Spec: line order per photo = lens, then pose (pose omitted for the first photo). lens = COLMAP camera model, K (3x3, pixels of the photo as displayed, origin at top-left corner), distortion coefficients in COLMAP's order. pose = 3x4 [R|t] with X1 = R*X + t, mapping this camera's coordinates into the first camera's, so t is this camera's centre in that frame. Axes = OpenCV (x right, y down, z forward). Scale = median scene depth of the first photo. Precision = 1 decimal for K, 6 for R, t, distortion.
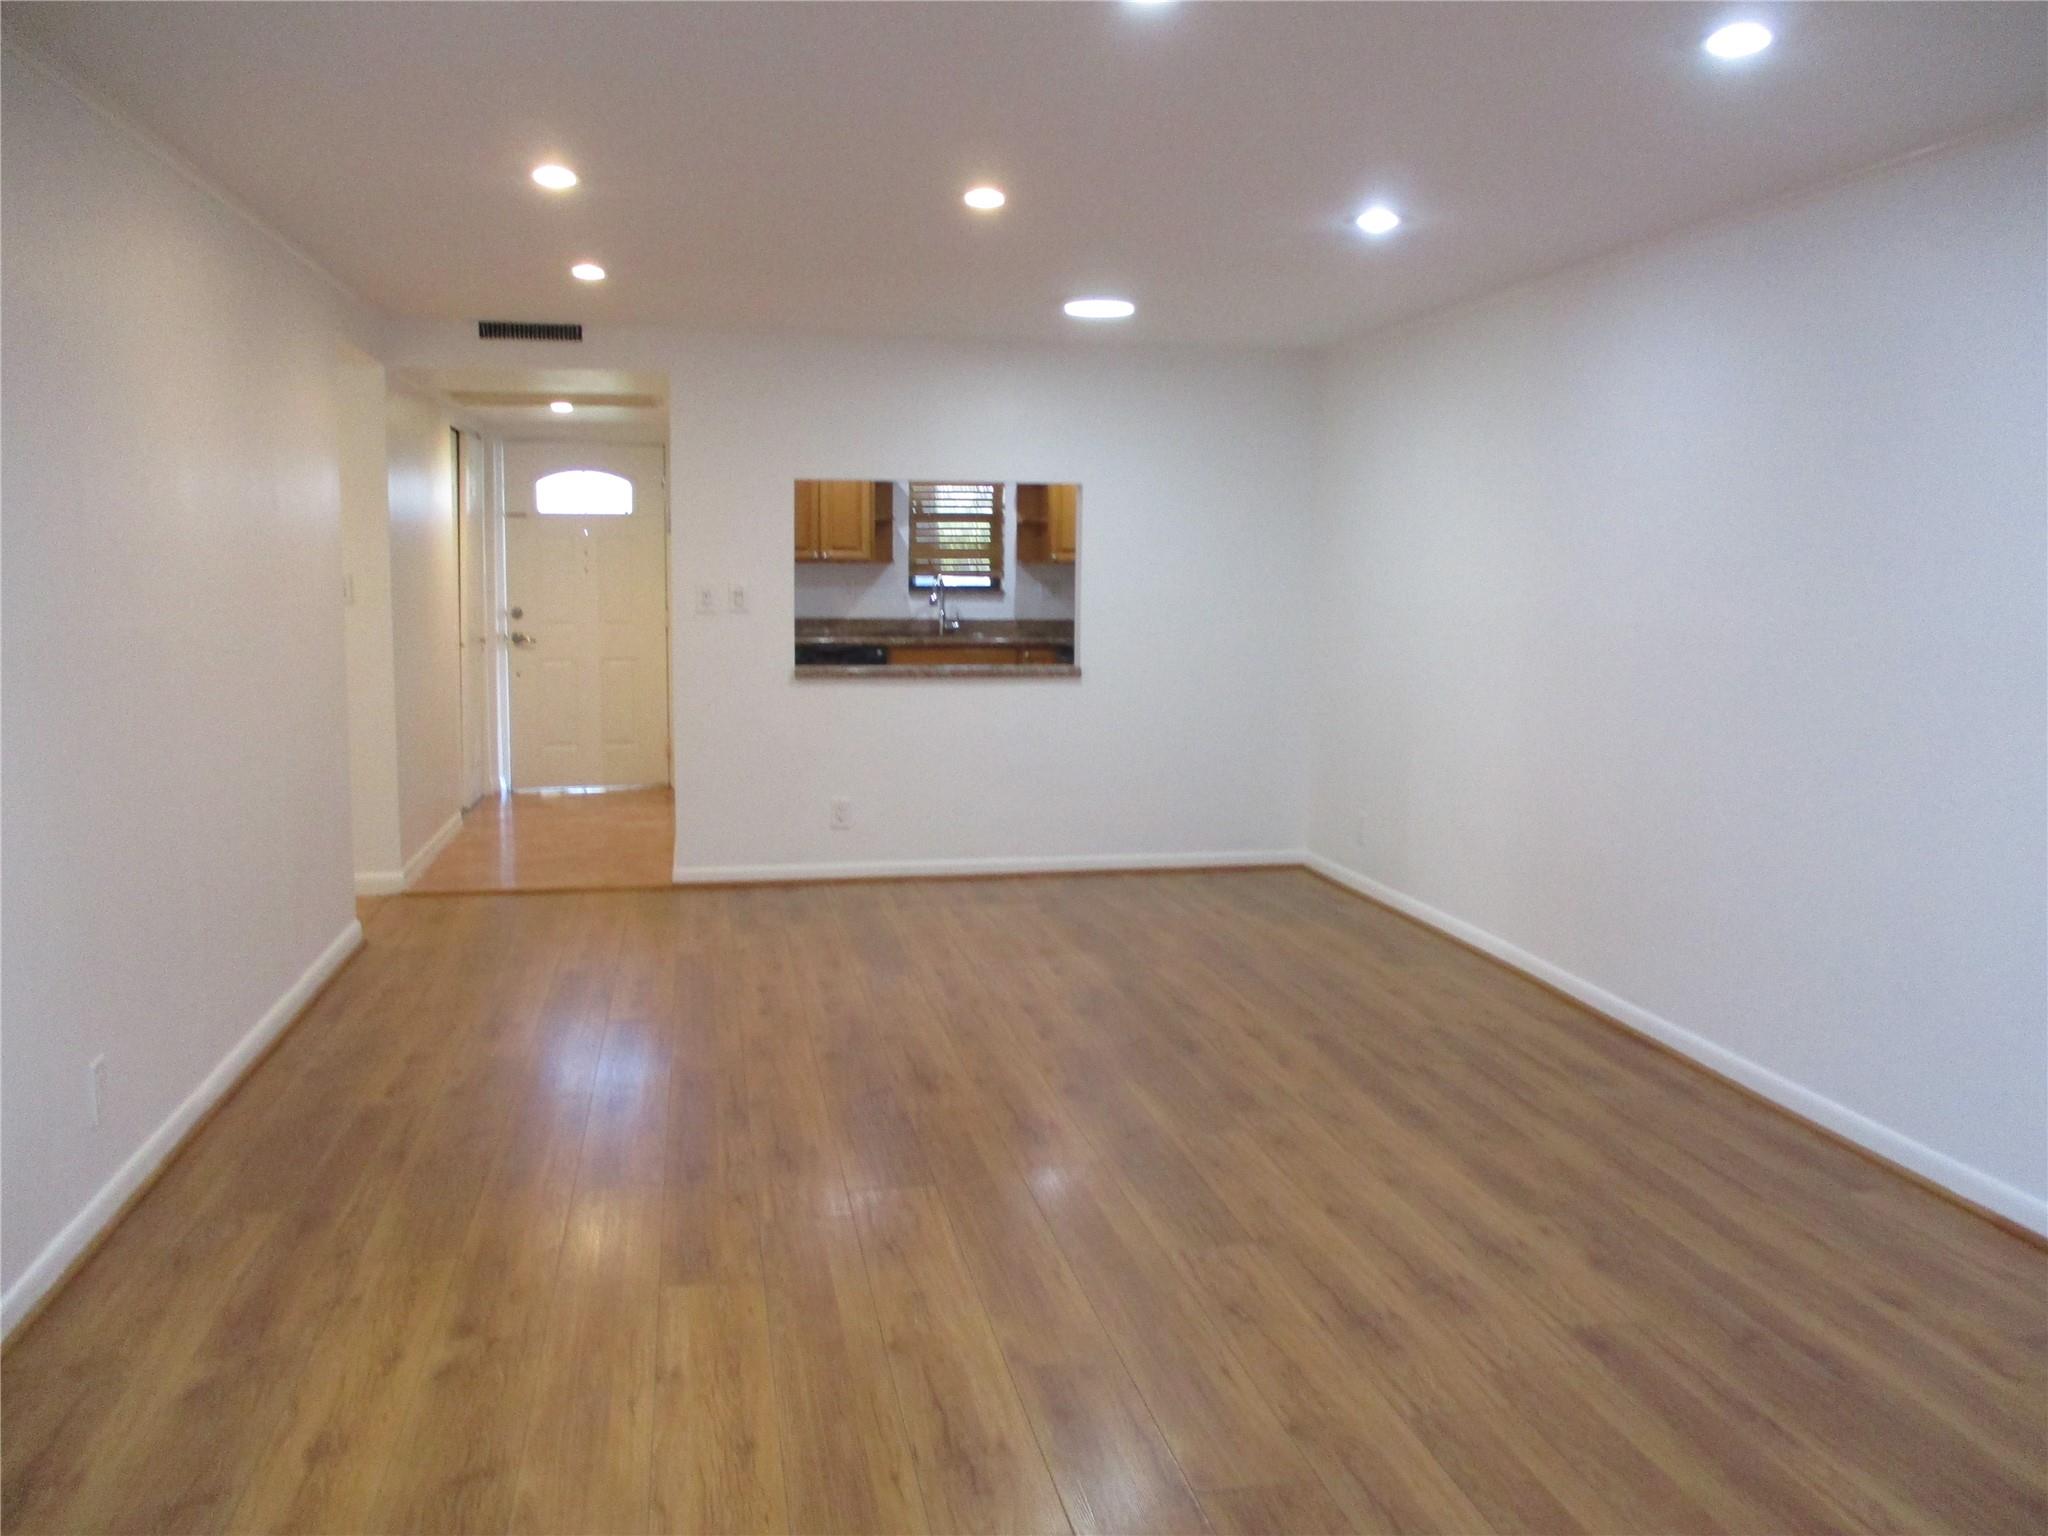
lens RADIAL K [[1724.7, 0, 1028.8], [0, 1724.7, 769.9], [0, 0, 1]] dist [-0.014067, 0.008231]
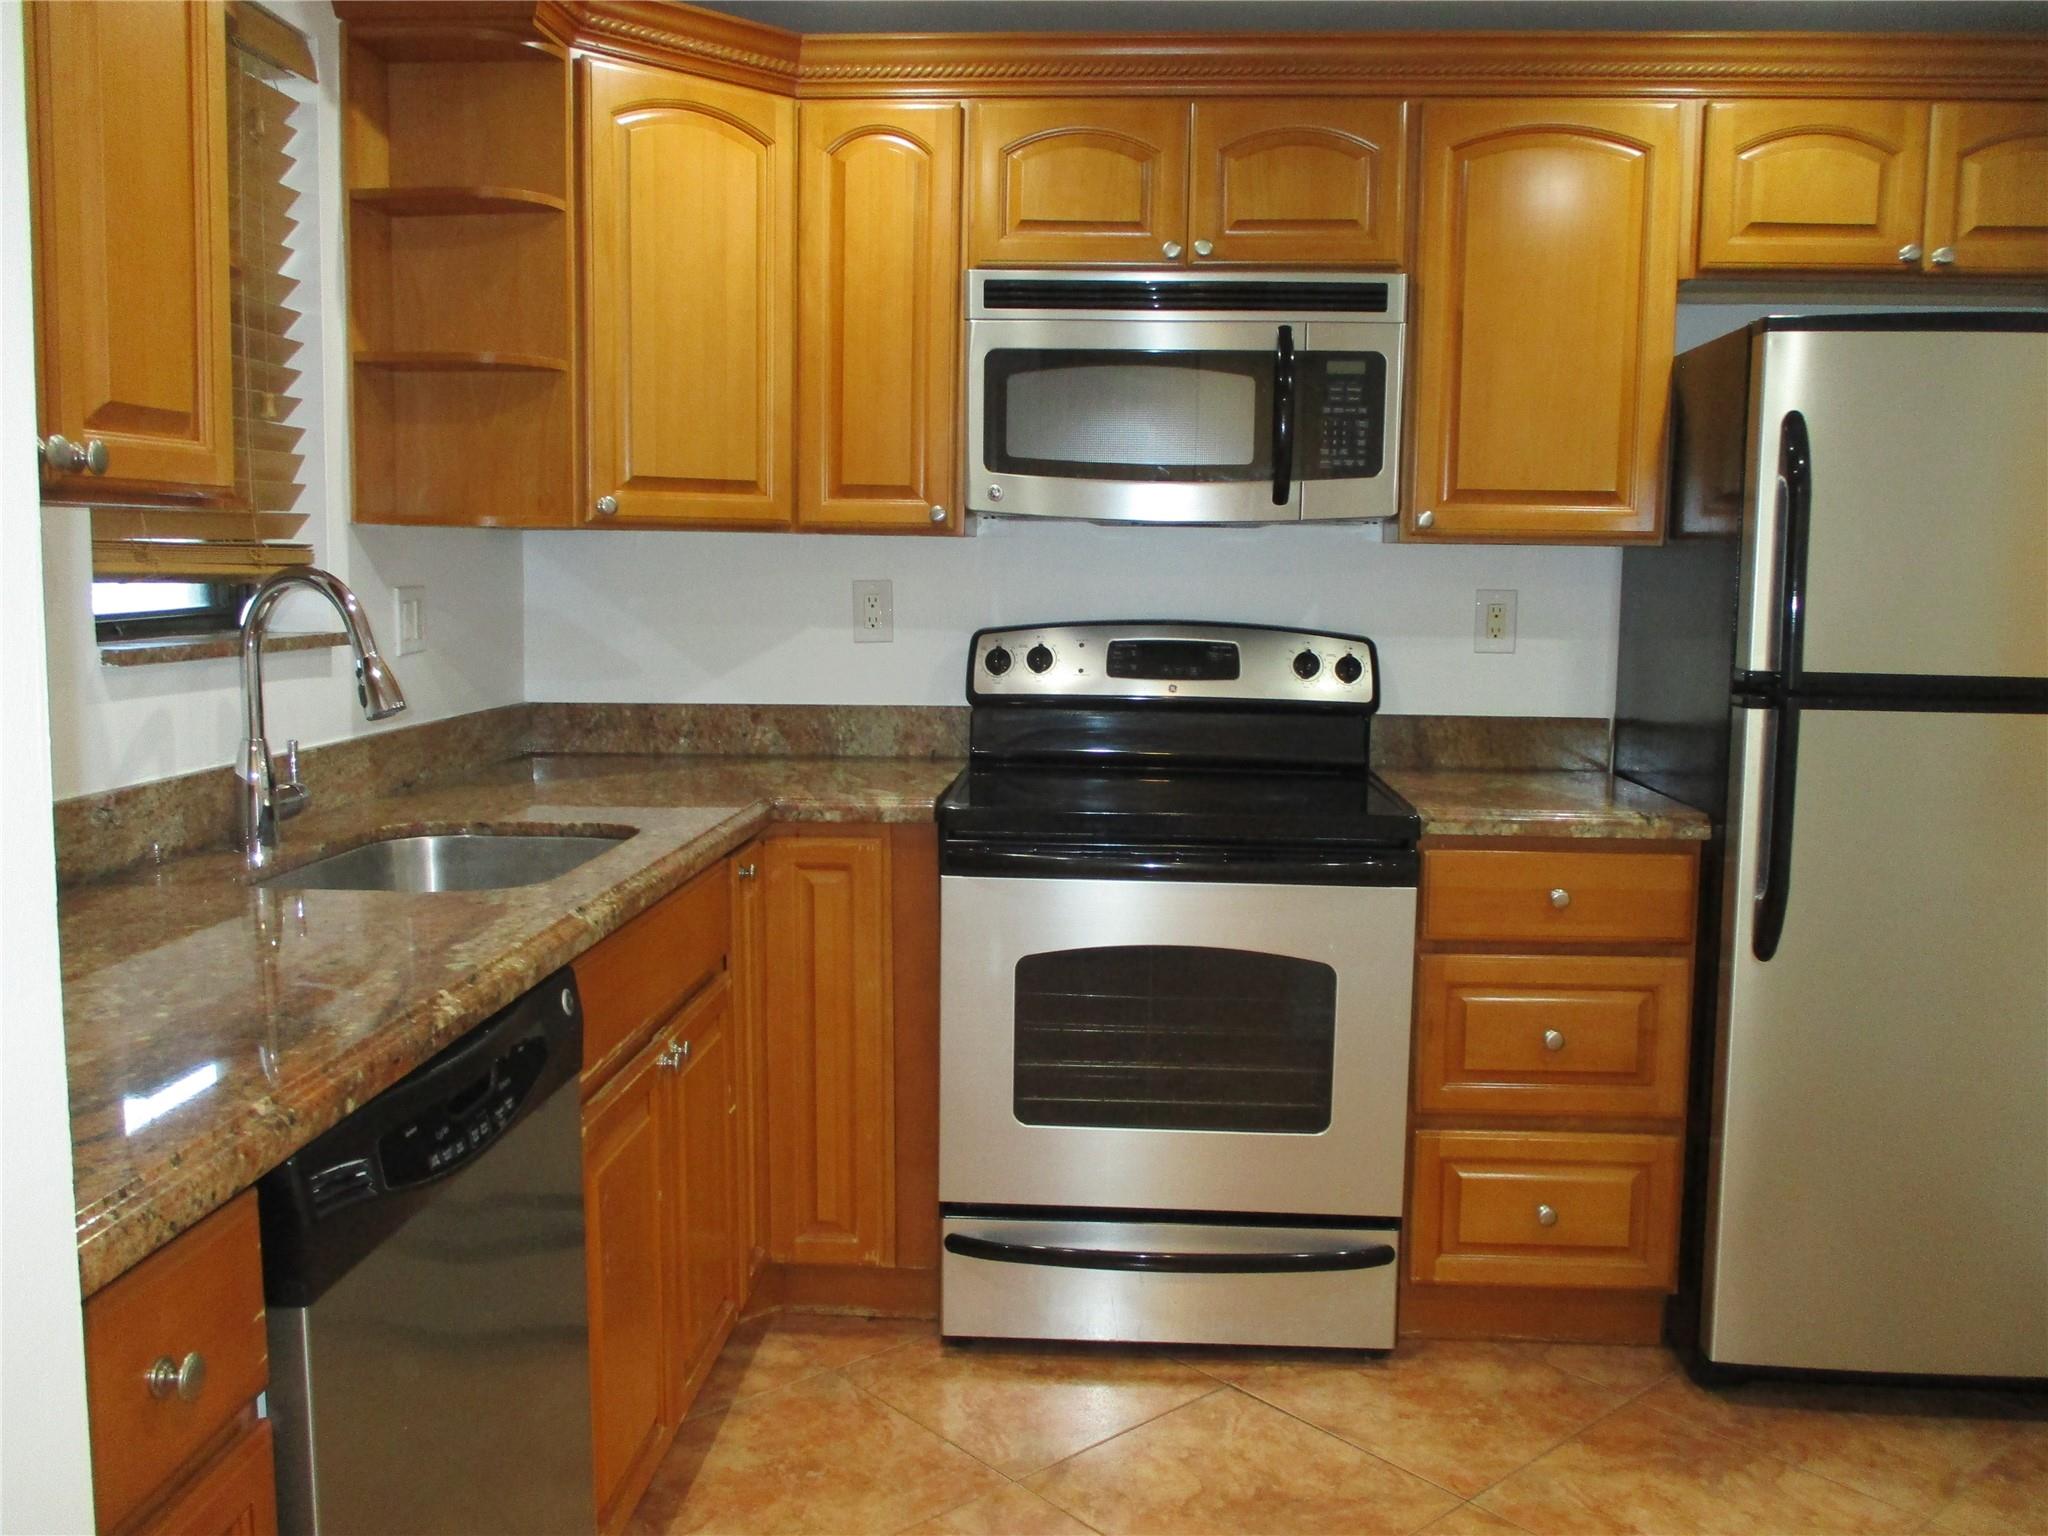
lens RADIAL K [[1724.7, 0, 1037.6], [0, 1724.7, 748.1], [0, 0, 1]] dist [-0.014067, 0.008231]
pose [[0.255113, -0.114337, 0.960127, -0.234448], [0.102736, 0.990568, 0.090664, -0.100473], [-0.961438, 0.075510, 0.264453, 0.847782]]
